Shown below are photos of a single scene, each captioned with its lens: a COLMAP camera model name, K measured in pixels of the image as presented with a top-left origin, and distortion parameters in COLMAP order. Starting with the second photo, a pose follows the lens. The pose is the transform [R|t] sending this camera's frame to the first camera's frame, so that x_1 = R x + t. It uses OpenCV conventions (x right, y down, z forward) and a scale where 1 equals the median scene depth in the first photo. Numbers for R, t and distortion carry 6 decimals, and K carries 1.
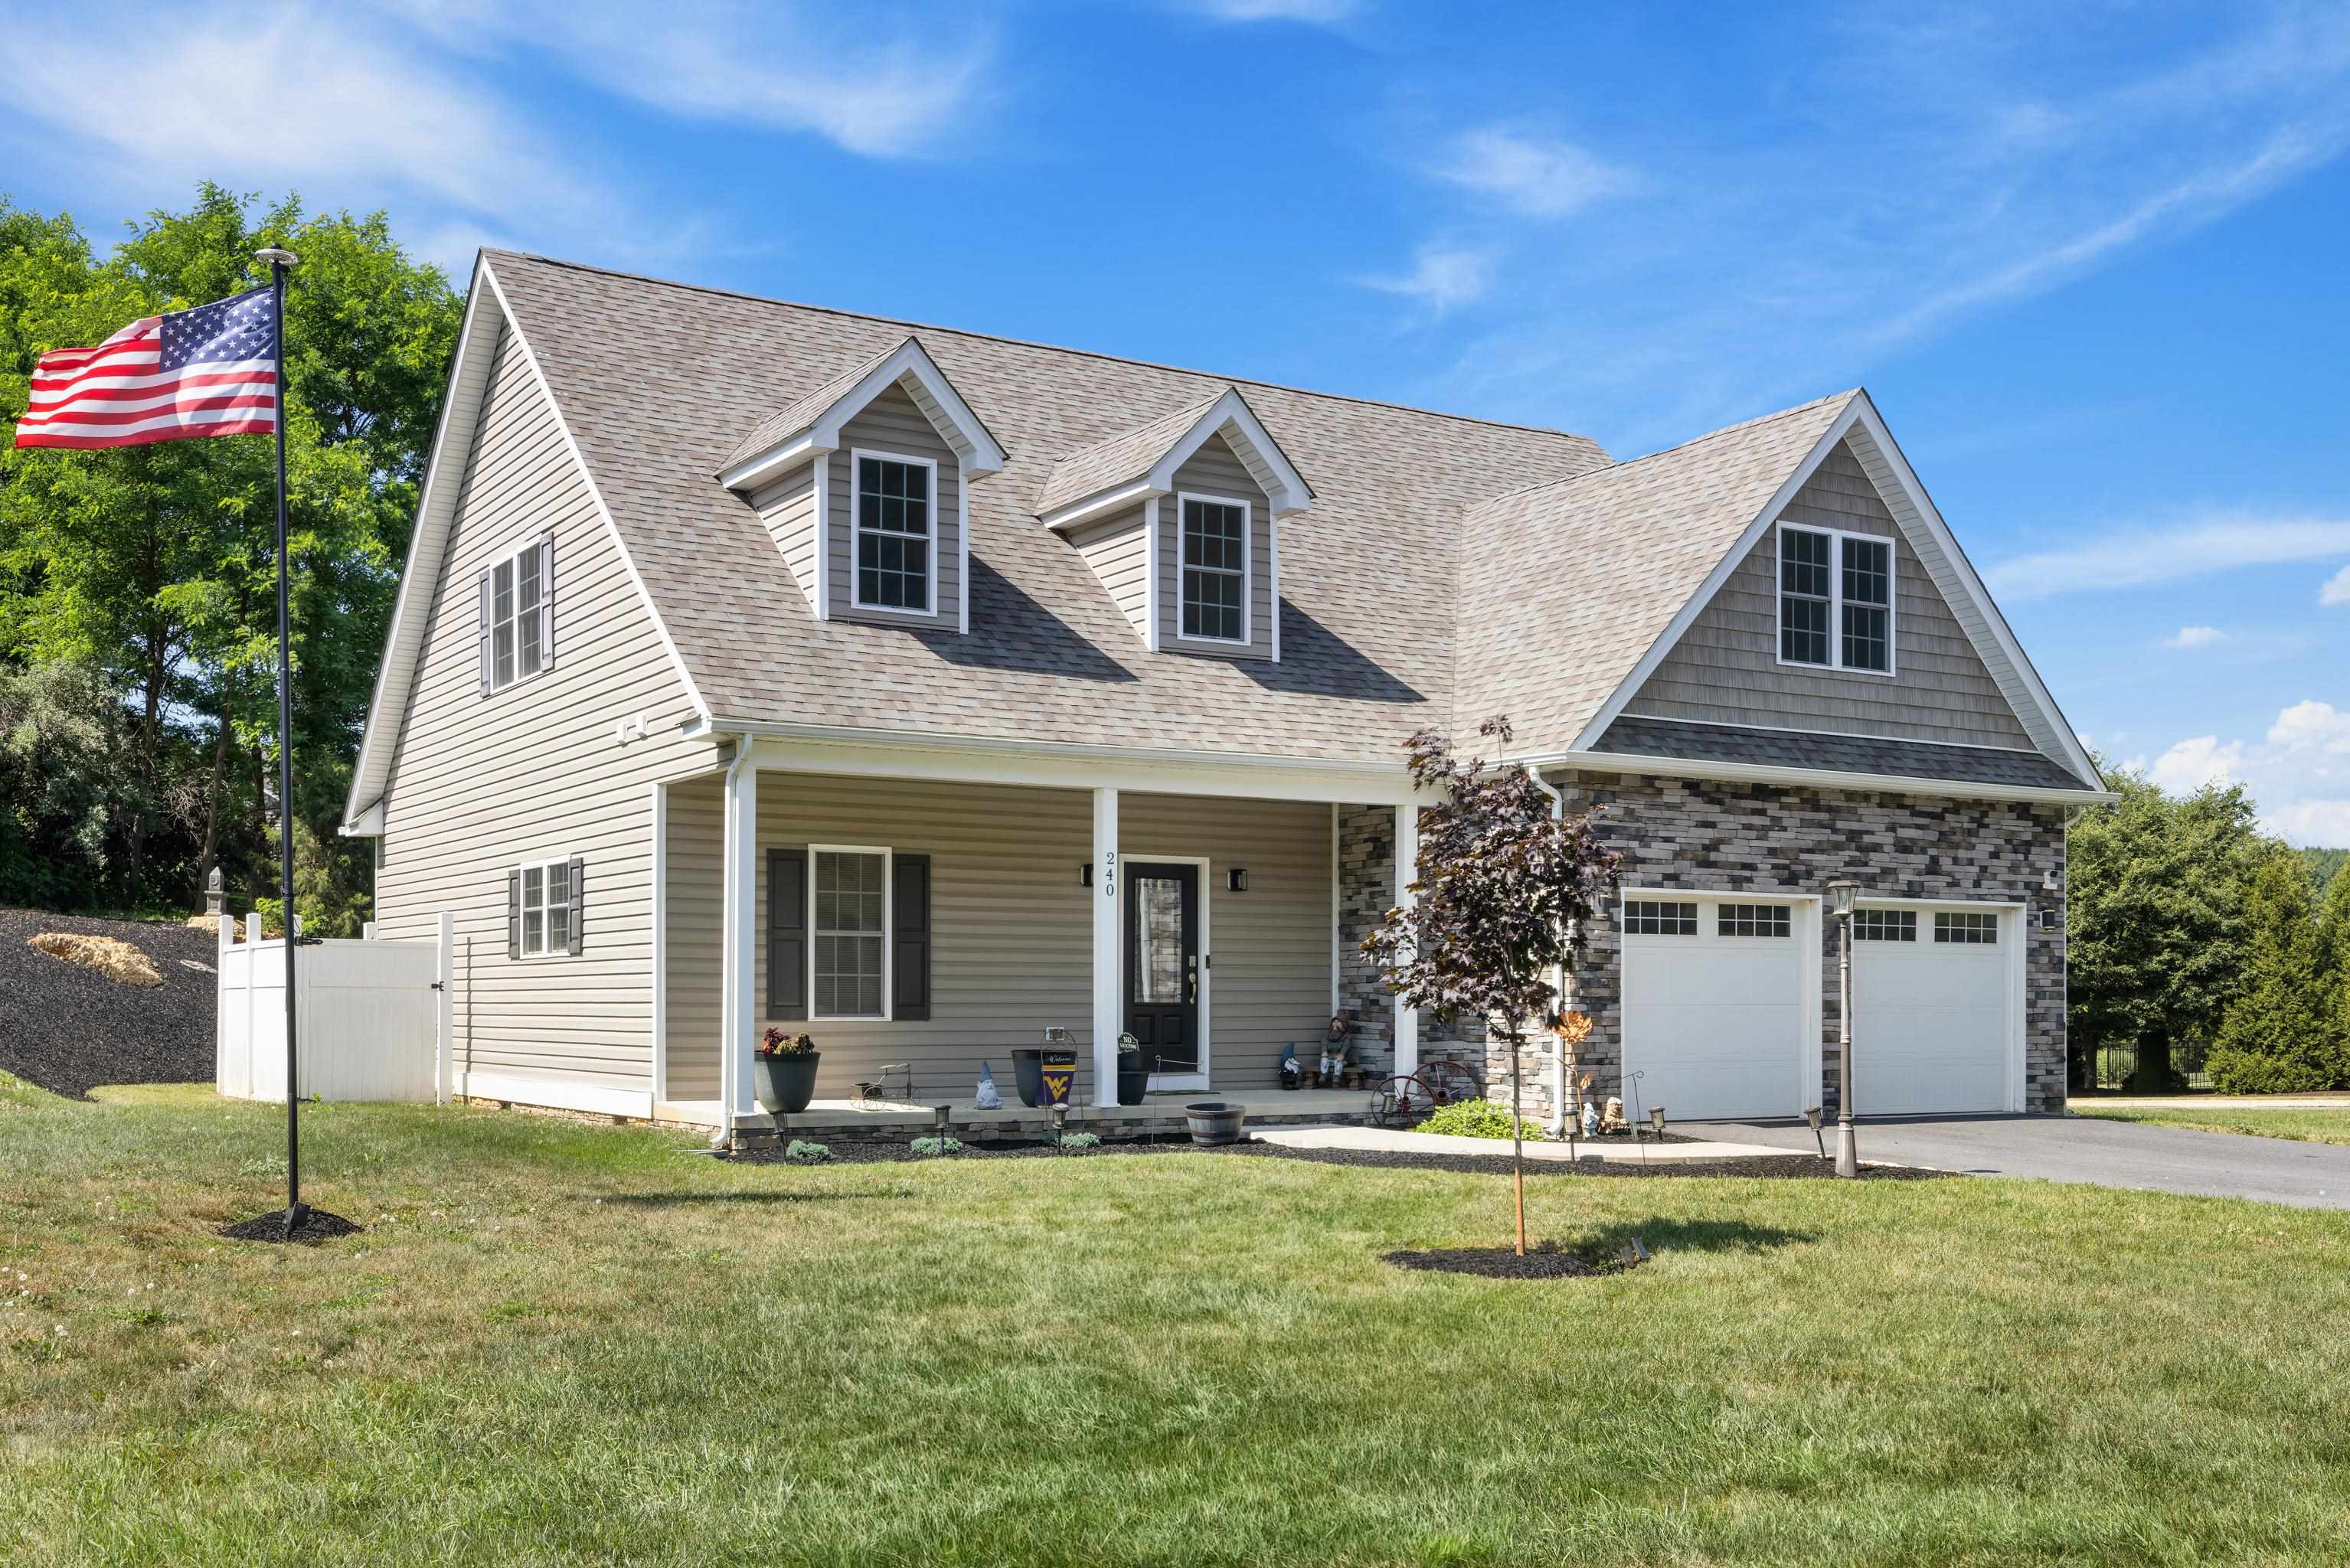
lens RADIAL K [[2333.4, 0, 1175.3], [0, 2333.4, 1017.9], [0, 0, 1]] dist [-0.001173, -0.000417]
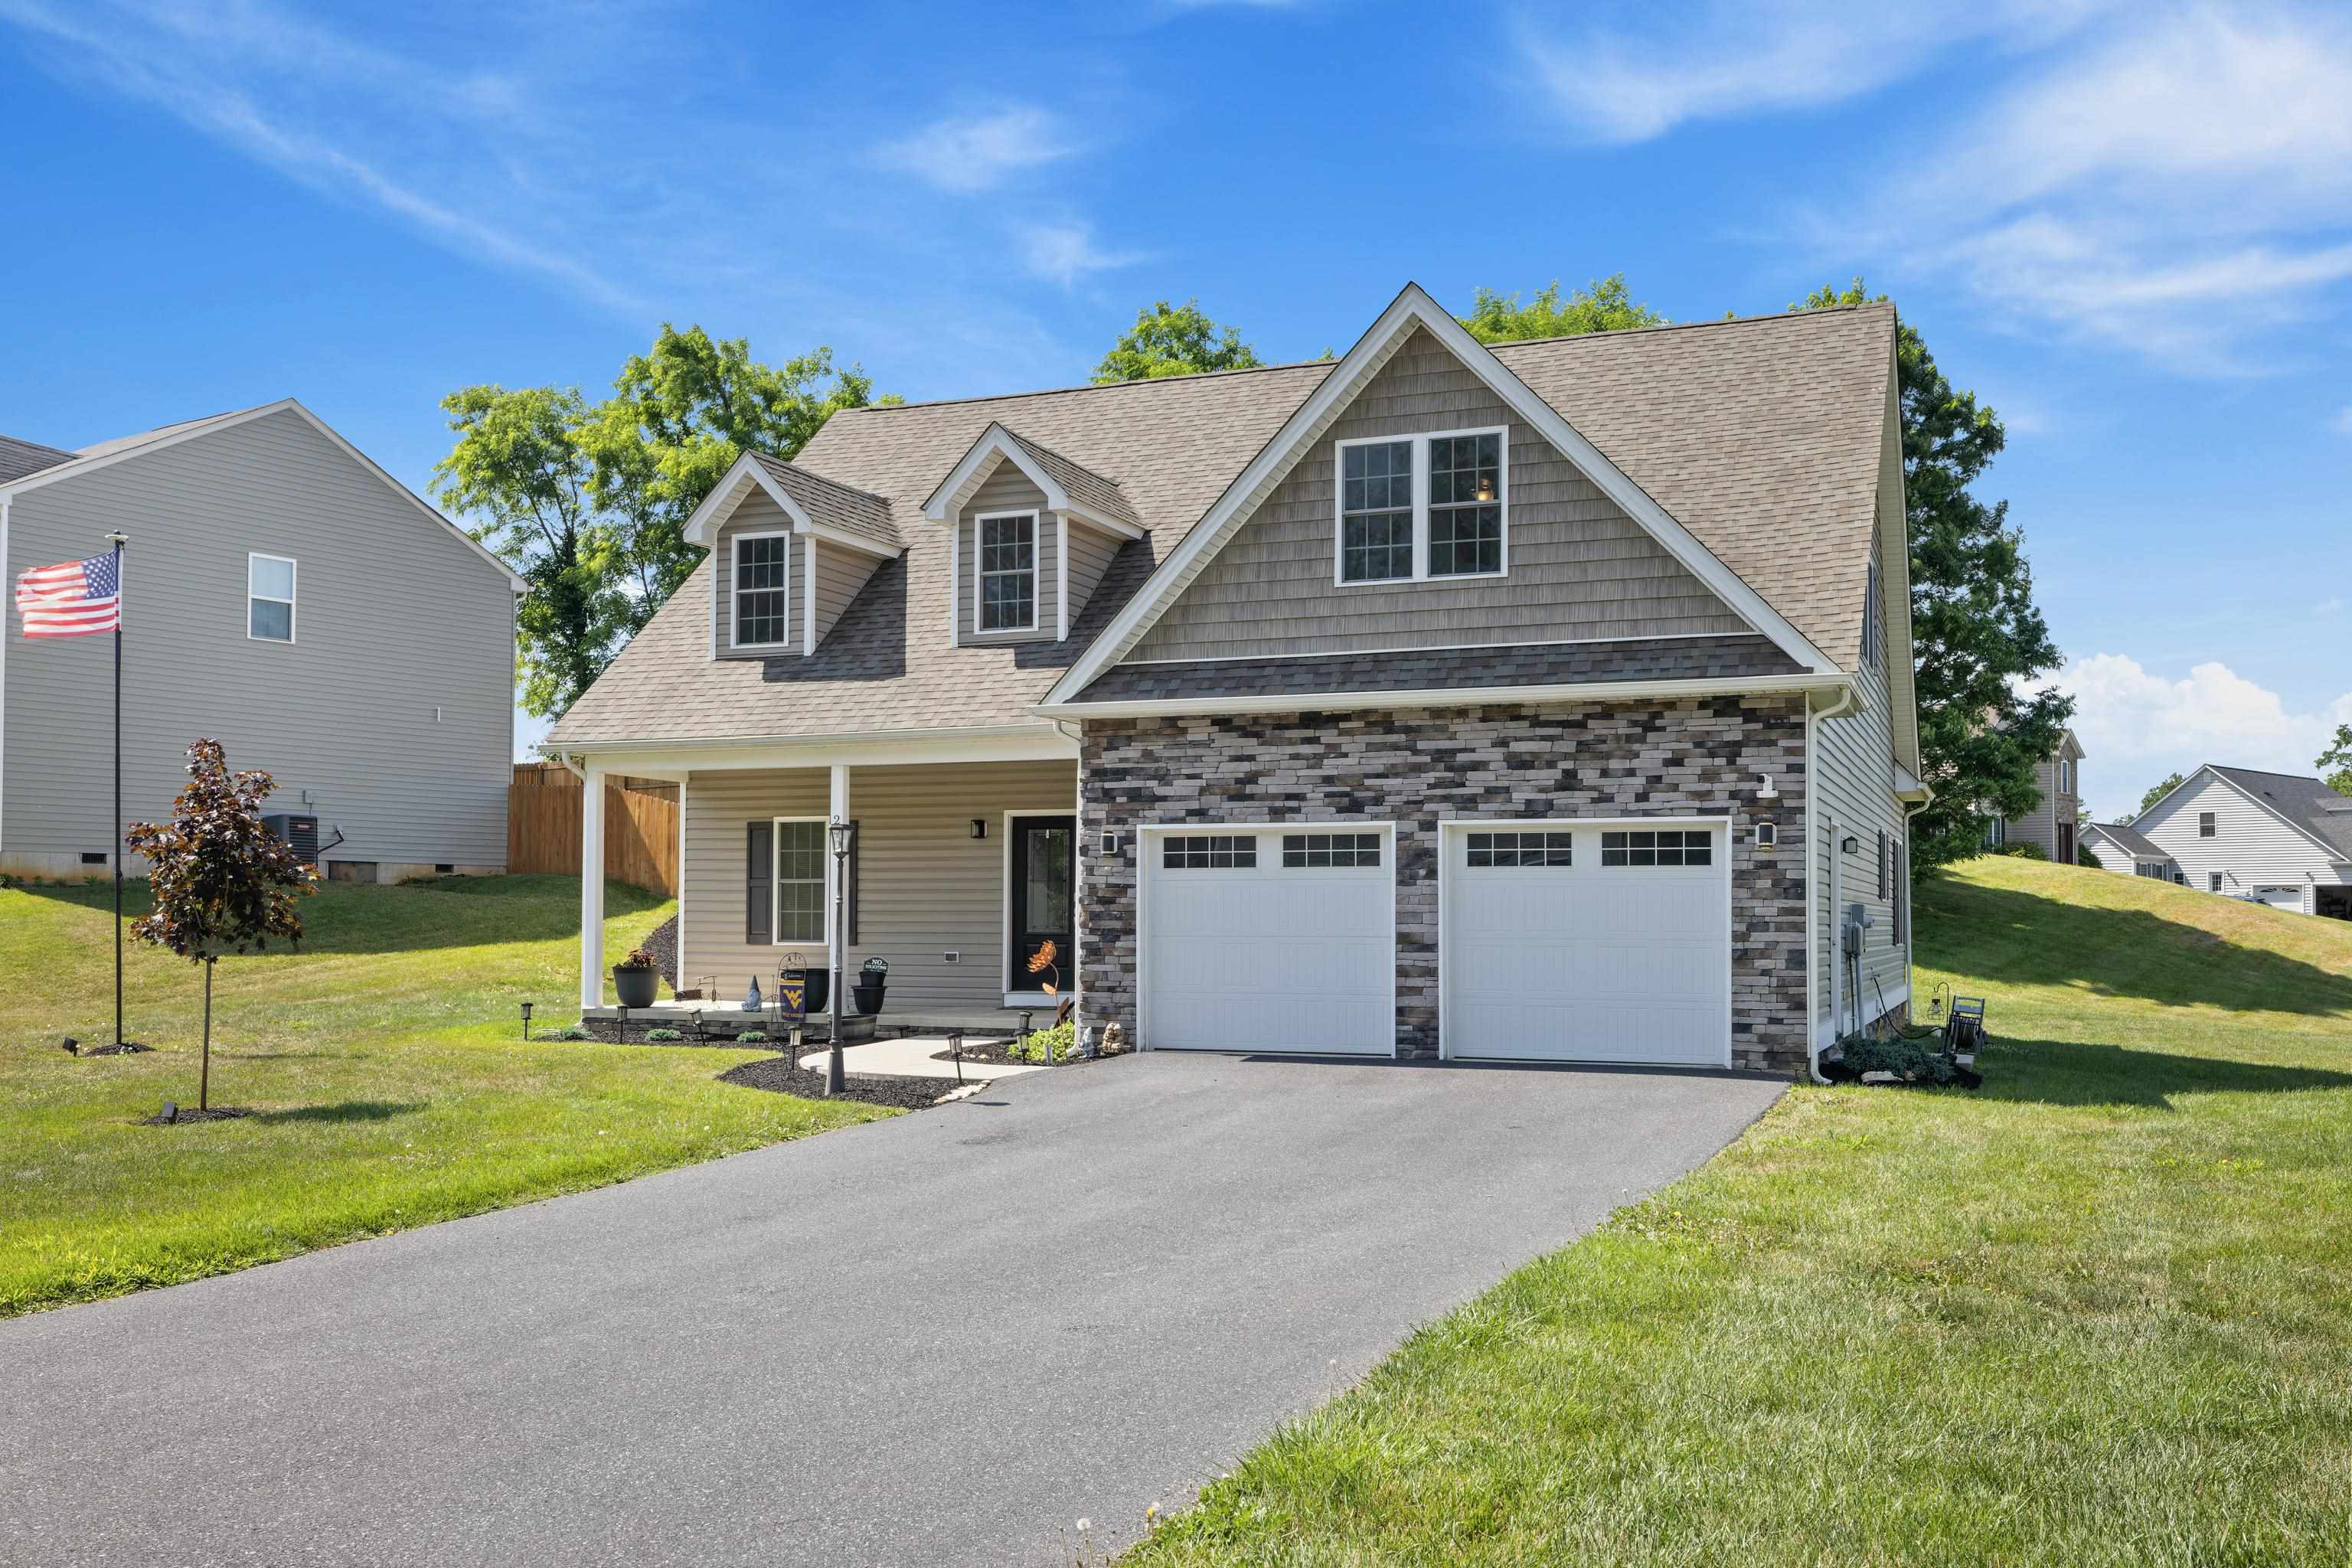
lens RADIAL K [[2082.0, 0, 1171.1], [0, 2082.0, 876.6], [0, 0, 1]] dist [0.001432, 0.000182]
pose [[0.589146, -0.018293, -0.807819, 0.907668], [-0.006358, 0.999608, -0.027273, -0.006508], [0.808001, 0.021203, 0.588799, 0.429693]]
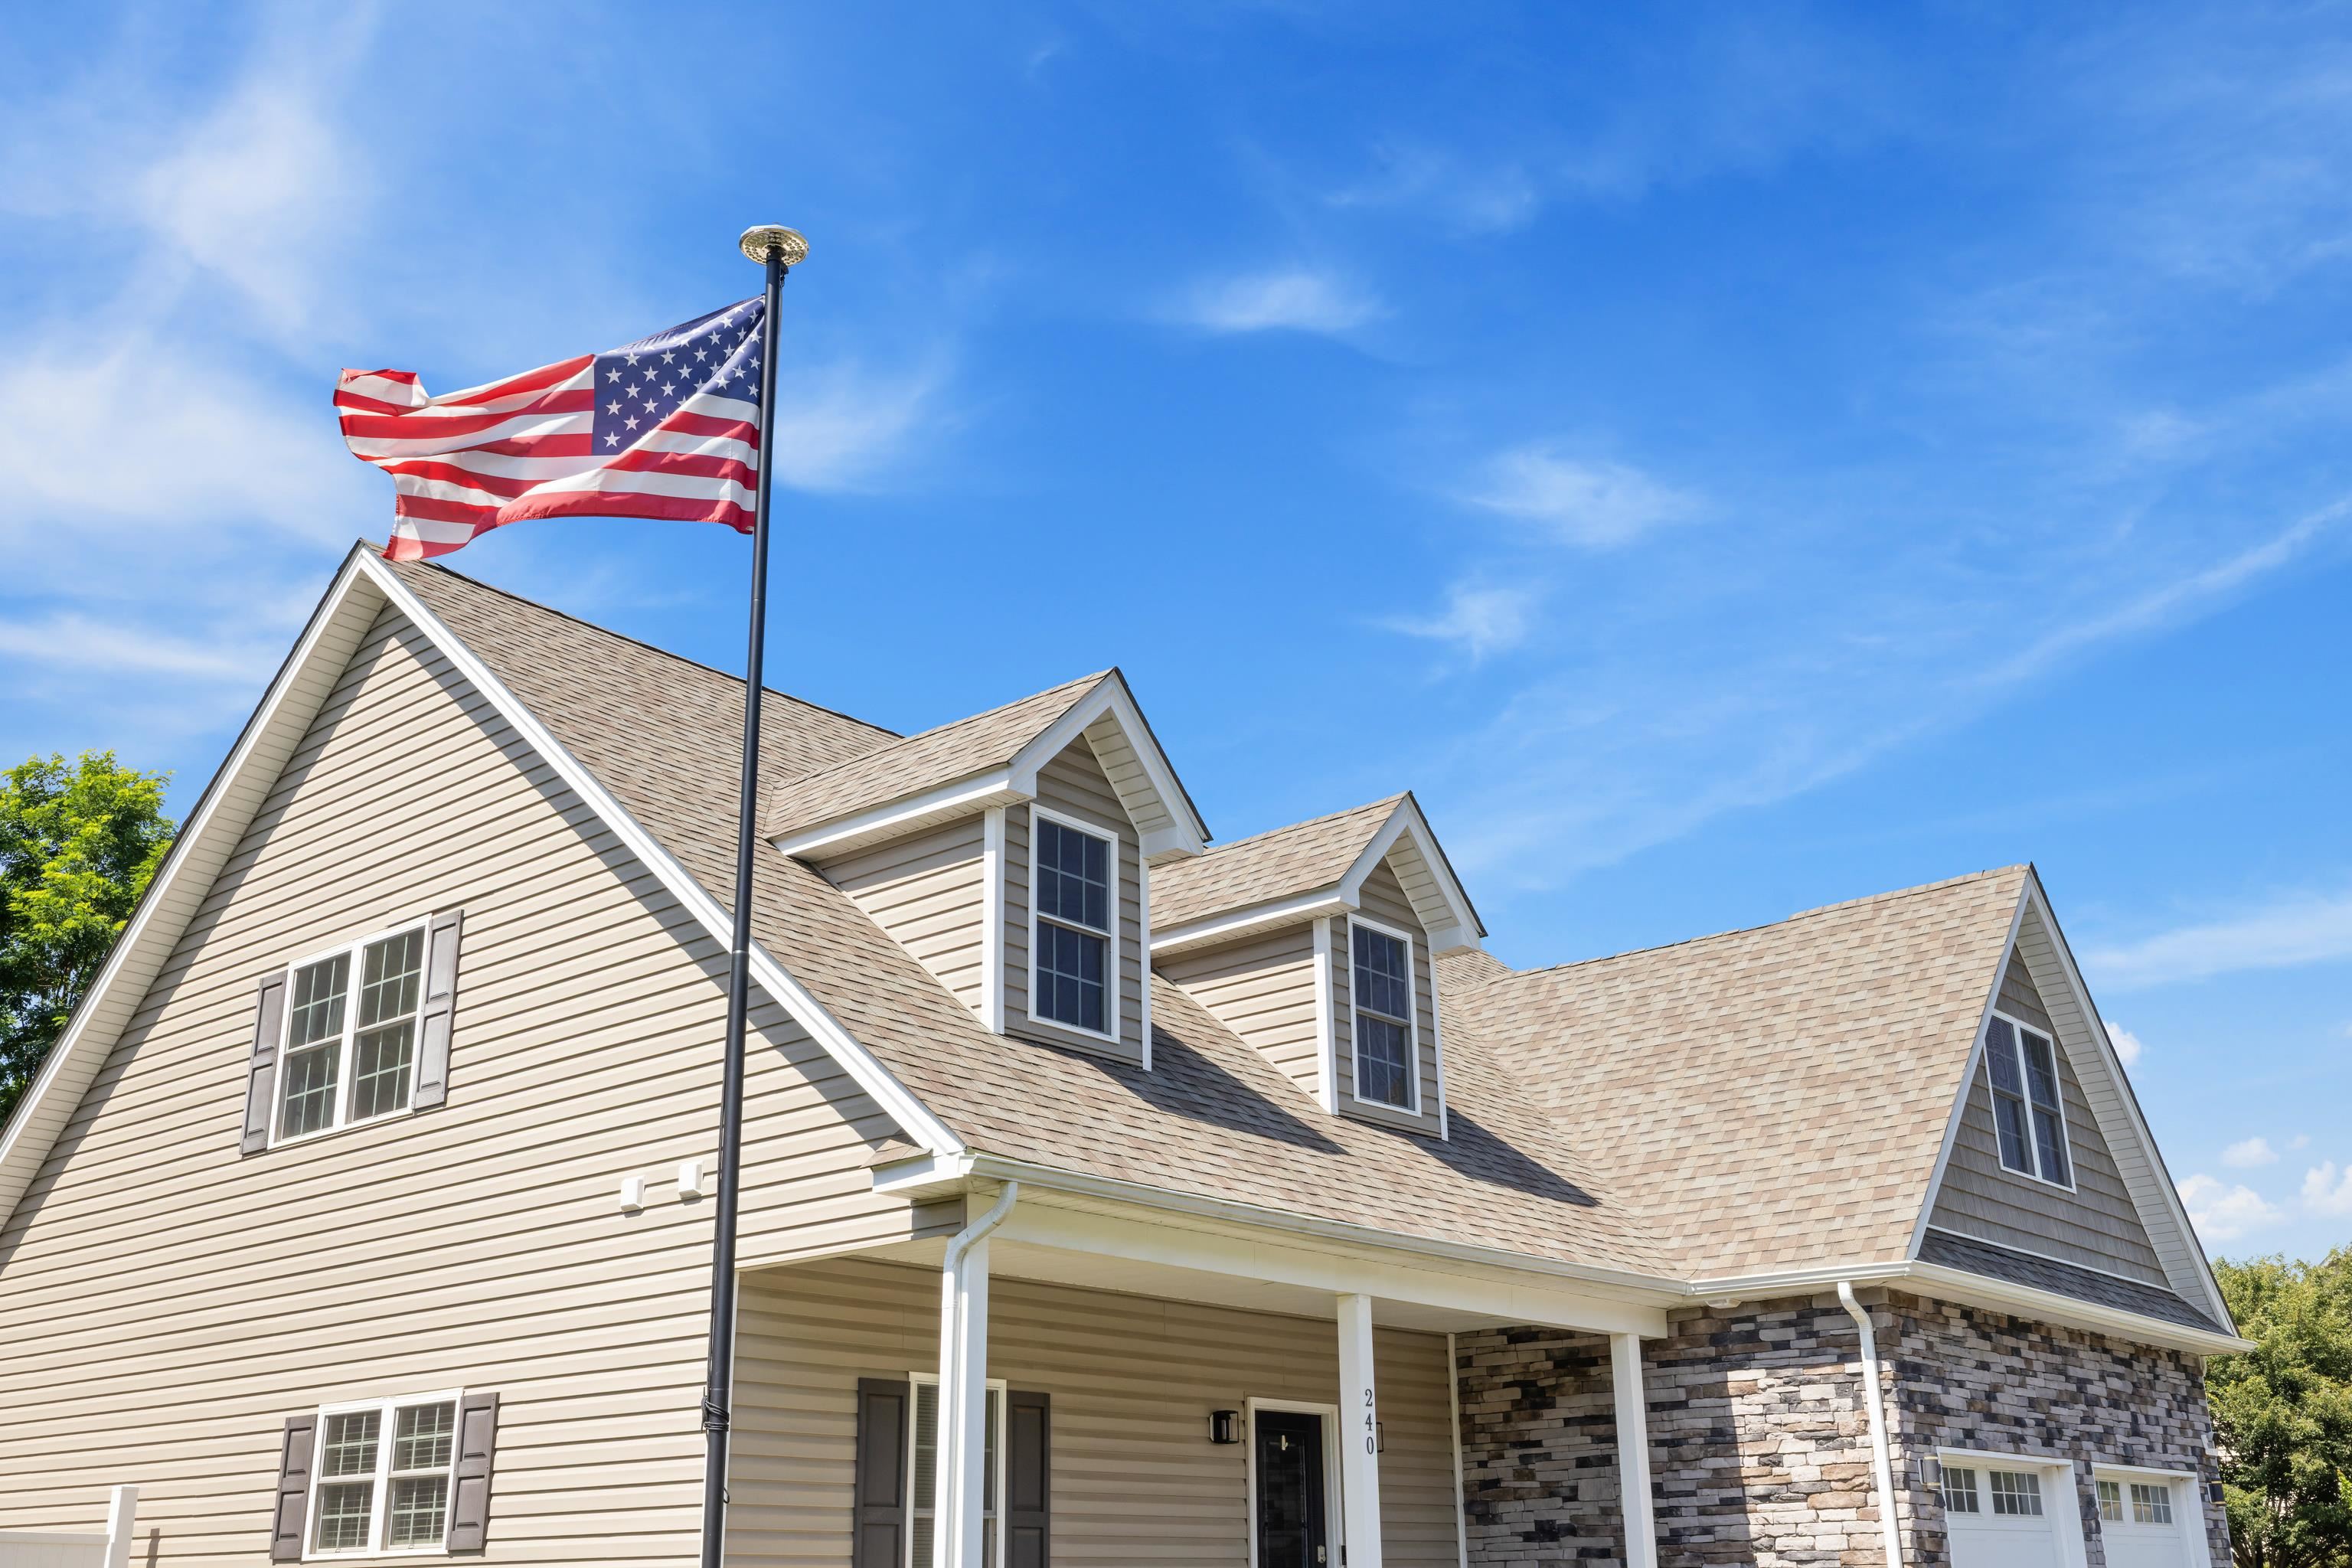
lens RADIAL K [[2275.3, 0, 1174.4], [0, 2275.3, 776.4], [0, 0, 1]] dist [0.000928, -0.005964]
pose [[0.950818, 0.092006, 0.295770, -0.271114], [0.016215, 0.938773, -0.344154, -0.009080], [-0.309325, 0.332024, 0.891110, 0.319402]]
